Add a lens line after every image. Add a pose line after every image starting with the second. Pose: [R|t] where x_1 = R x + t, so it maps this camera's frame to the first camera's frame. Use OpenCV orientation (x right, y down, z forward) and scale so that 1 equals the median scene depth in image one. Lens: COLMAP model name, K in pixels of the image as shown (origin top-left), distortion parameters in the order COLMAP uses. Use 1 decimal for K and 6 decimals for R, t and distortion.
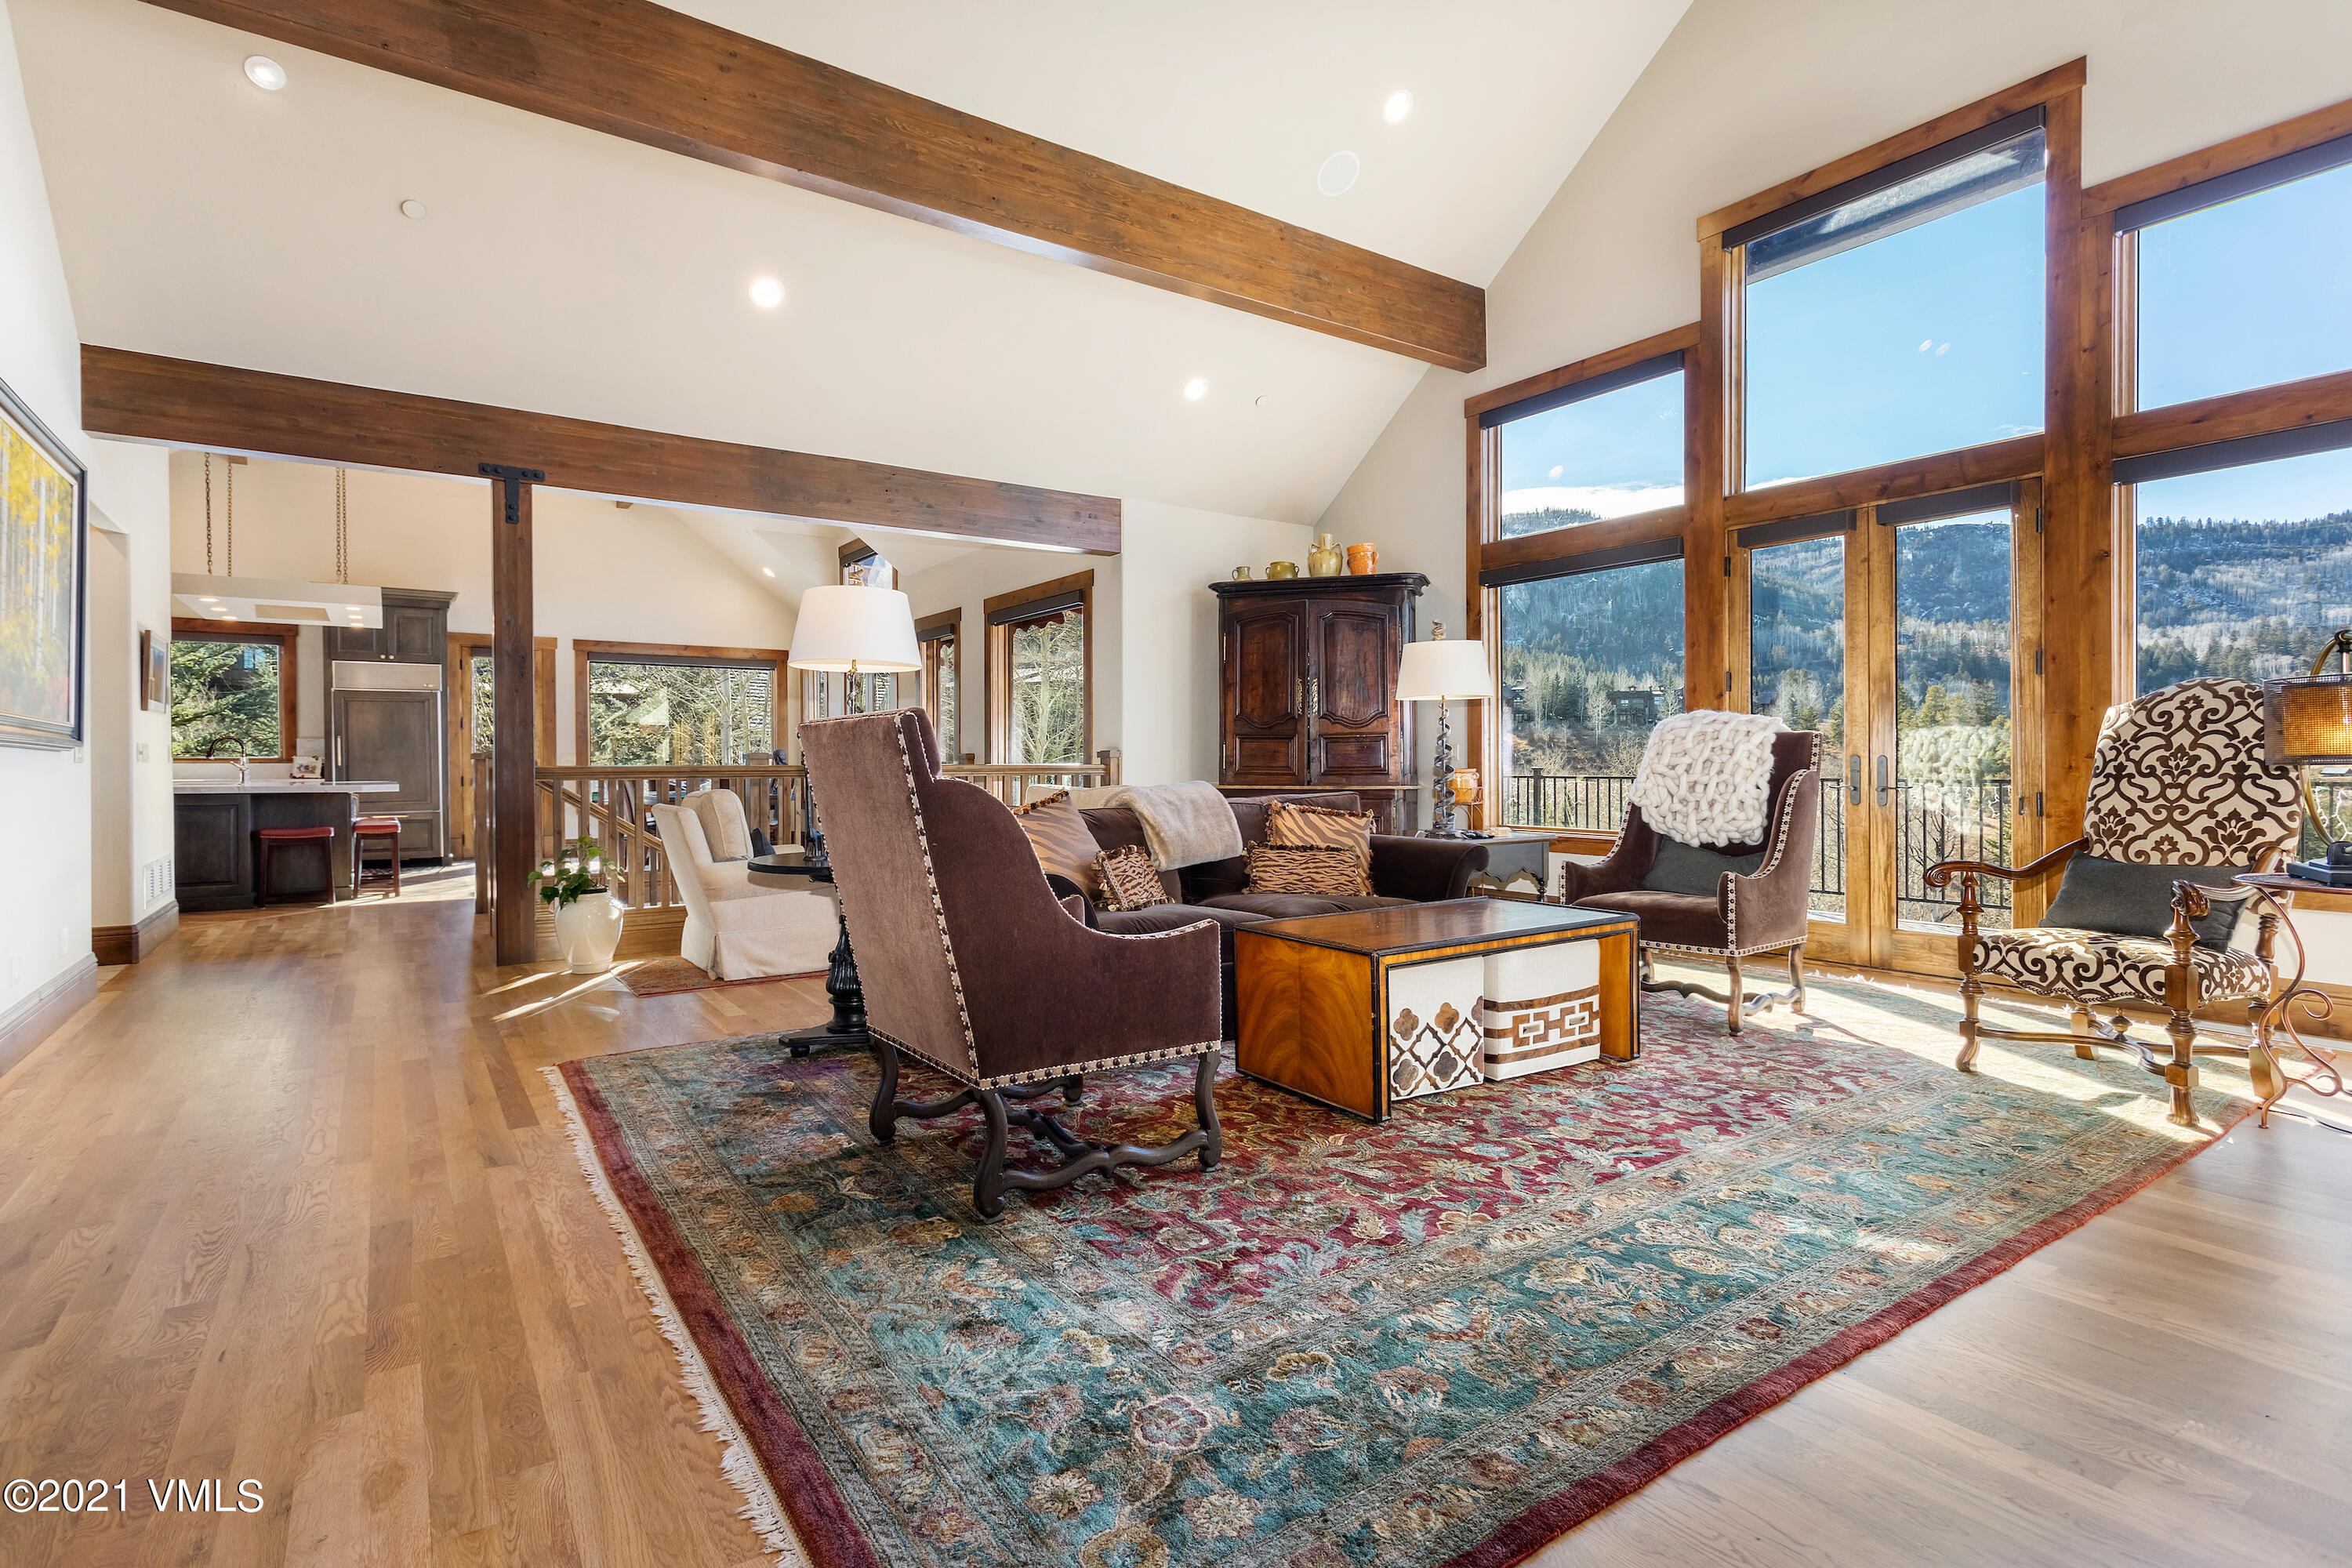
lens RADIAL K [[1143.5, 0, 1124.2], [0, 1143.5, 765.6], [0, 0, 1]] dist [0.001958, -0.000330]
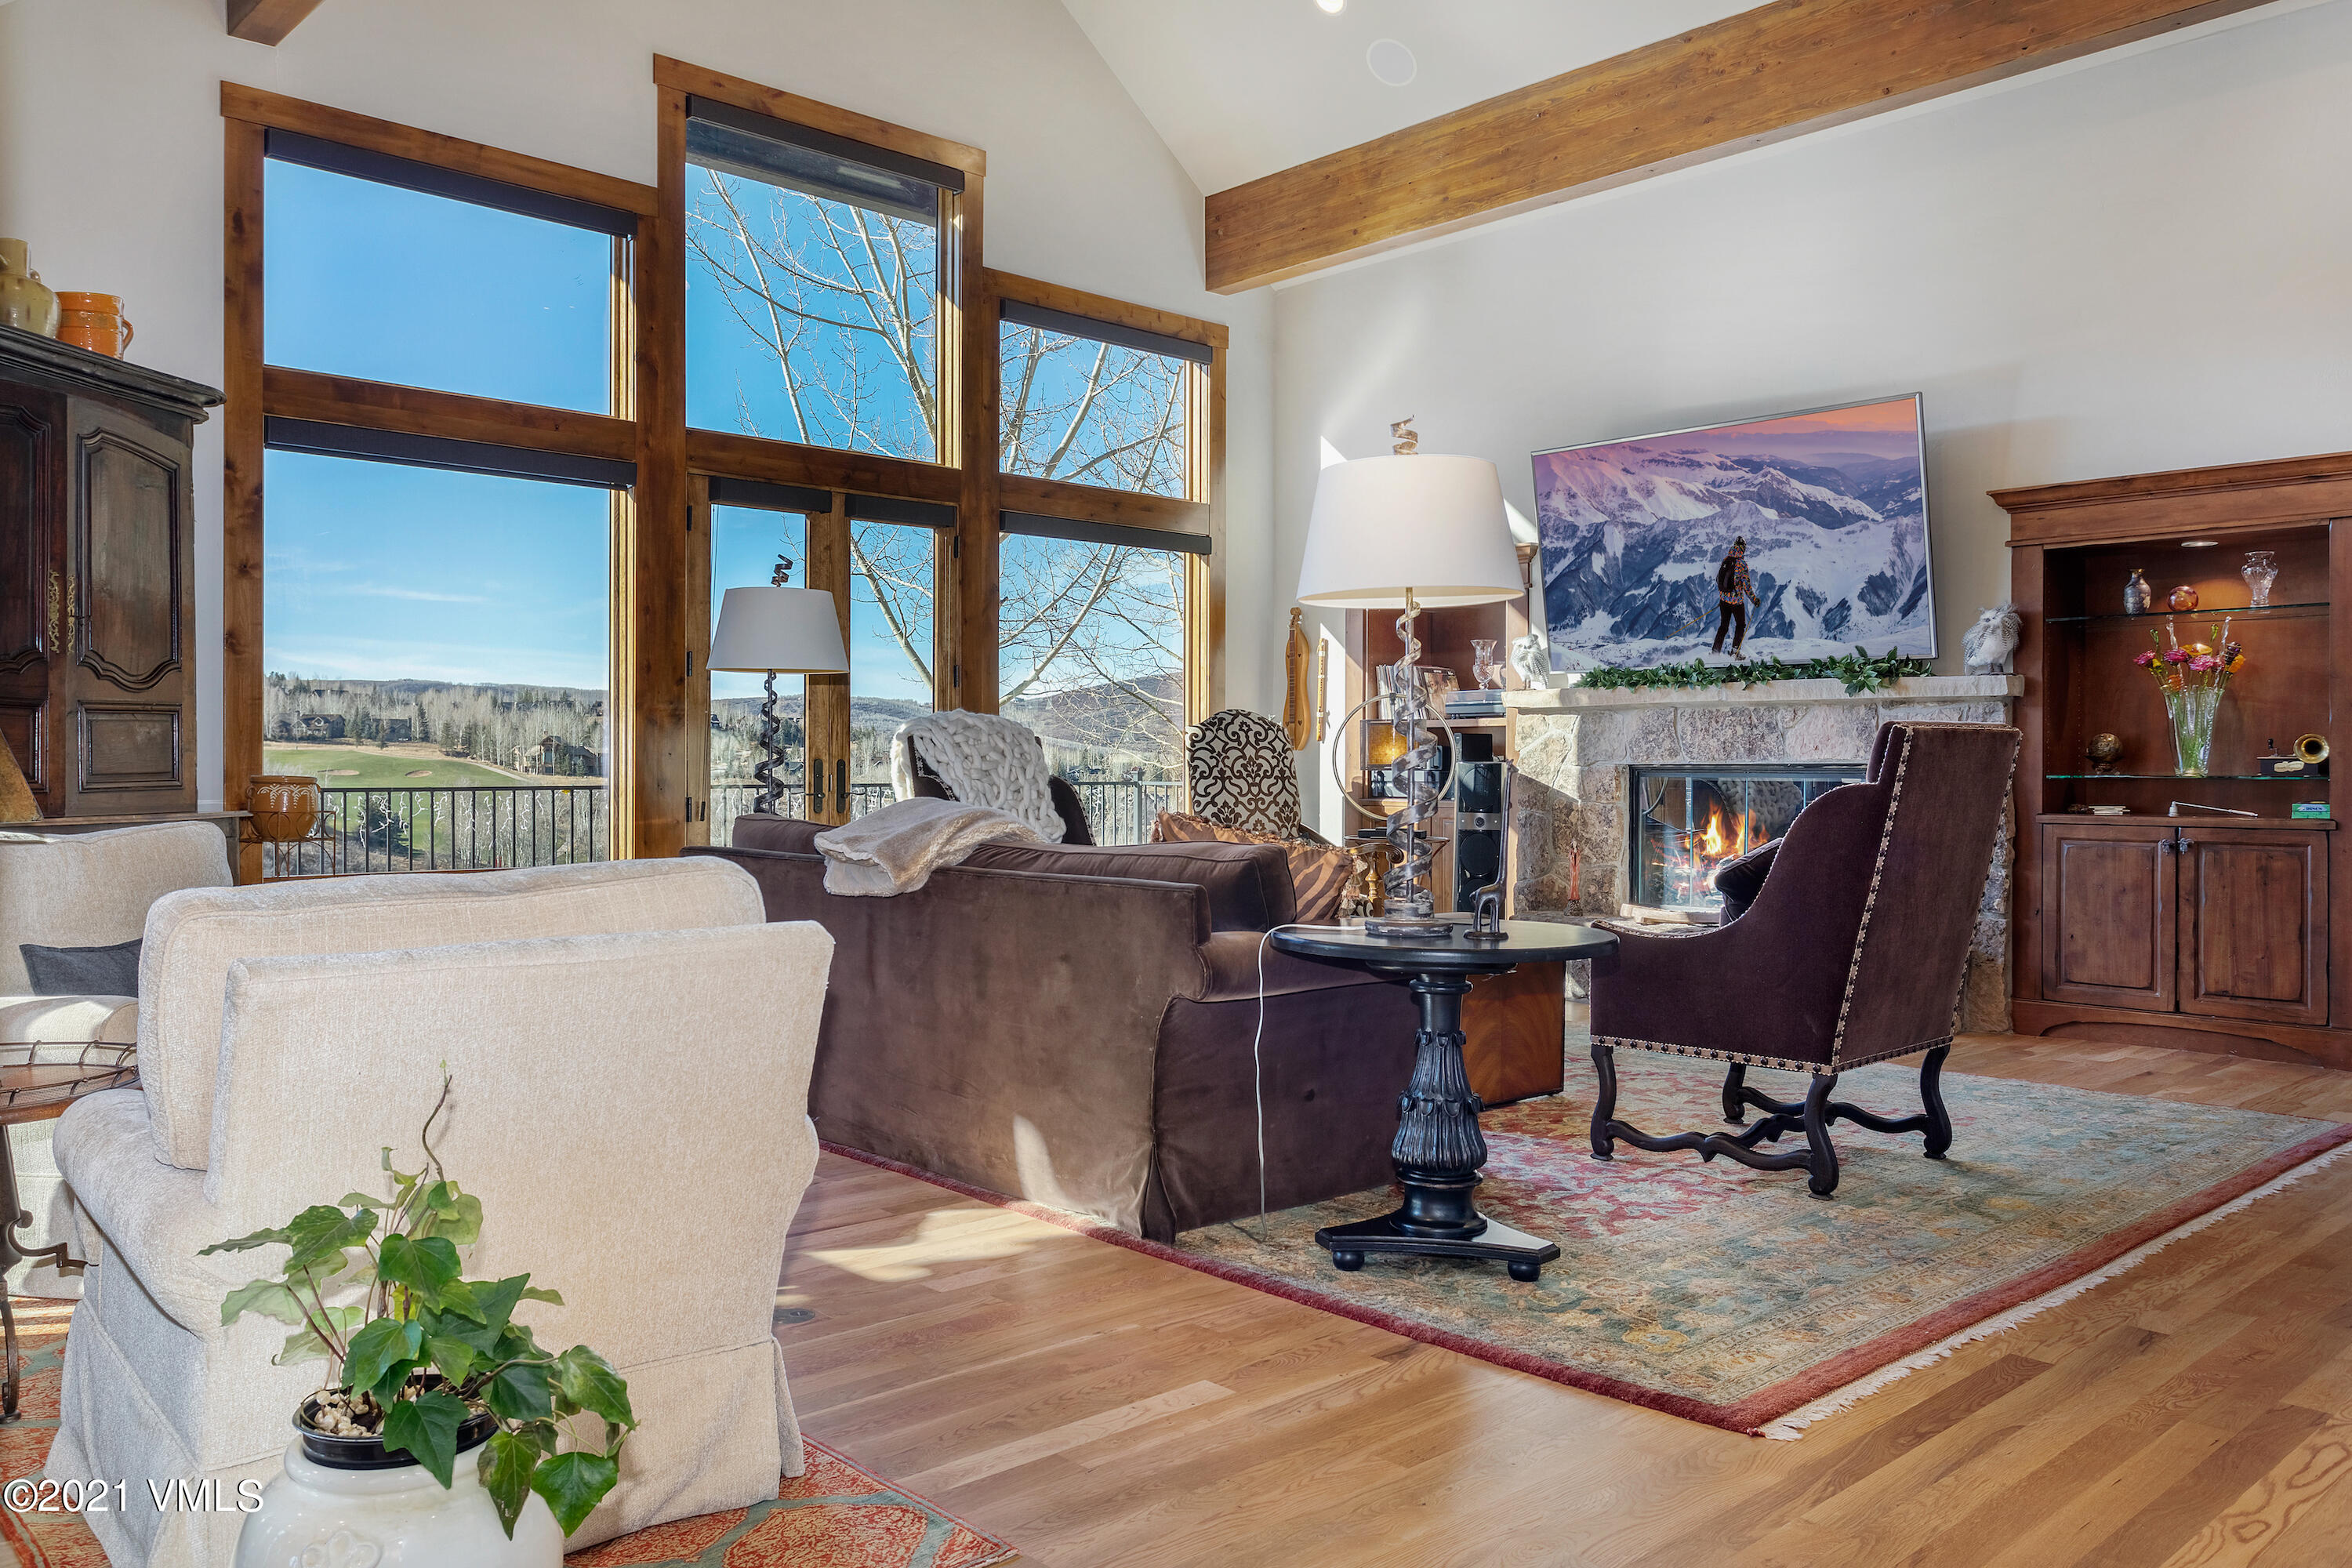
lens RADIAL K [[1762.4, 0, 1188.0], [0, 1762.4, 790.2], [0, 0, 1]] dist [0.000632, 0.004298]
pose [[-0.168914, -0.007166, 0.985605, -0.928746], [-0.003715, 0.999971, 0.006634, 0.007558], [-0.985624, -0.002541, -0.168936, 1.082337]]
